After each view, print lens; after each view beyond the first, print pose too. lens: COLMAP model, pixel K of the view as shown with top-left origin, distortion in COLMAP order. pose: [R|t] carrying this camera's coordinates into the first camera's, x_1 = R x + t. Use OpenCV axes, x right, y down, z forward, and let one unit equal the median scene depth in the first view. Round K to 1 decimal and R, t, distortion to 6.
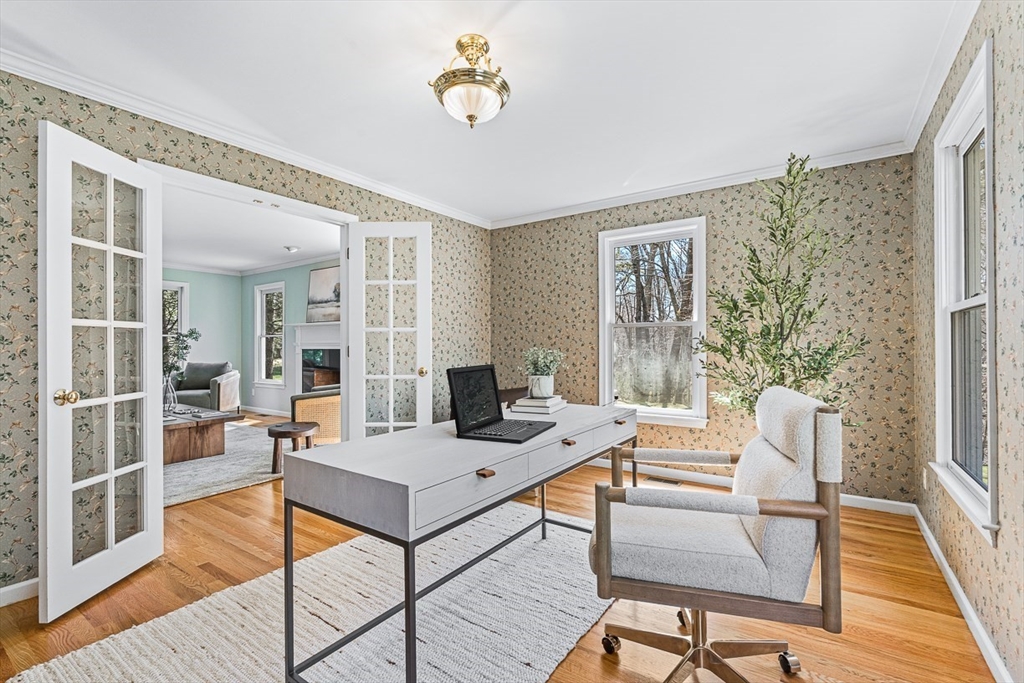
lens RADIAL K [[456.7, 0, 512.4], [0, 456.7, 343.6], [0, 0, 1]] dist [-0.003160, 0.001385]
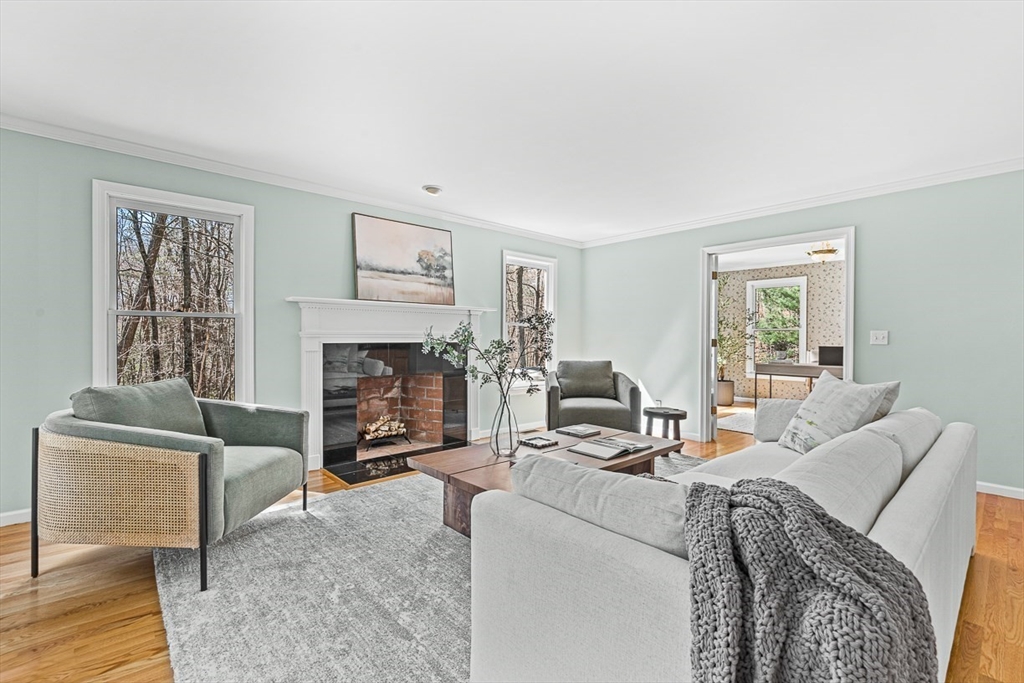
lens RADIAL K [[456.7, 0, 506.2], [0, 456.7, 343.2], [0, 0, 1]] dist [-0.003160, 0.001385]
pose [[0.222836, -0.005172, 0.974842, -0.982793], [-0.003435, 0.999976, 0.006090, 0.007165], [-0.974850, -0.004705, 0.222813, 0.670012]]
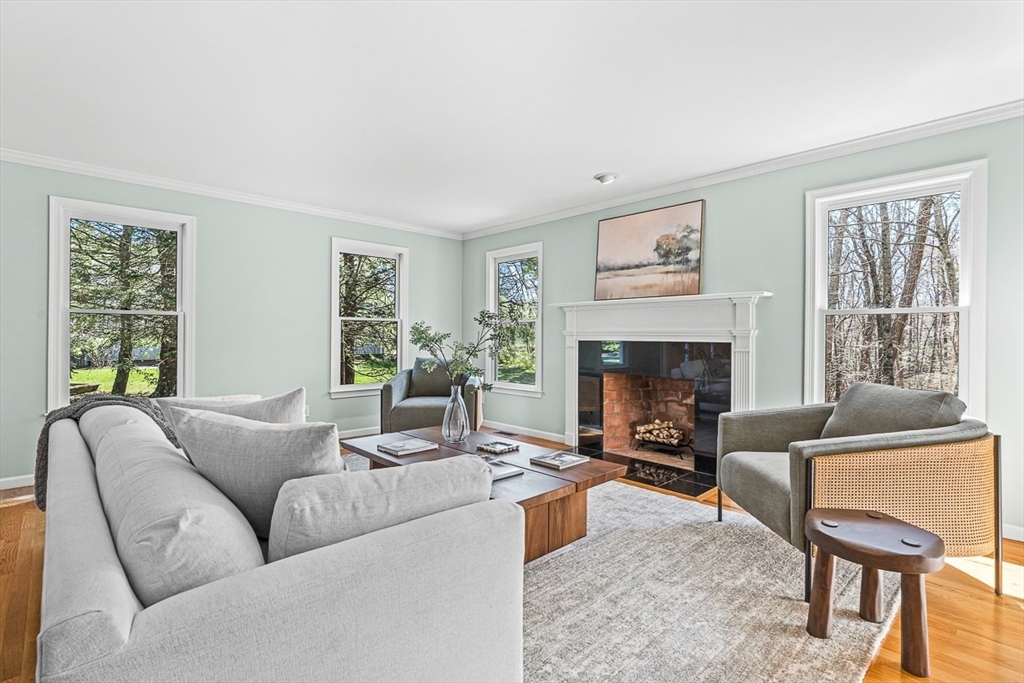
lens RADIAL K [[491.5, 0, 517.6], [0, 491.5, 331.9], [0, 0, 1]] dist [-0.015117, 0.001087]
pose [[0.977805, 0.010013, -0.209277, -0.408361], [-0.010428, 0.999945, -0.000881, 0.000724], [0.209256, 0.003043, 0.977856, 0.291818]]
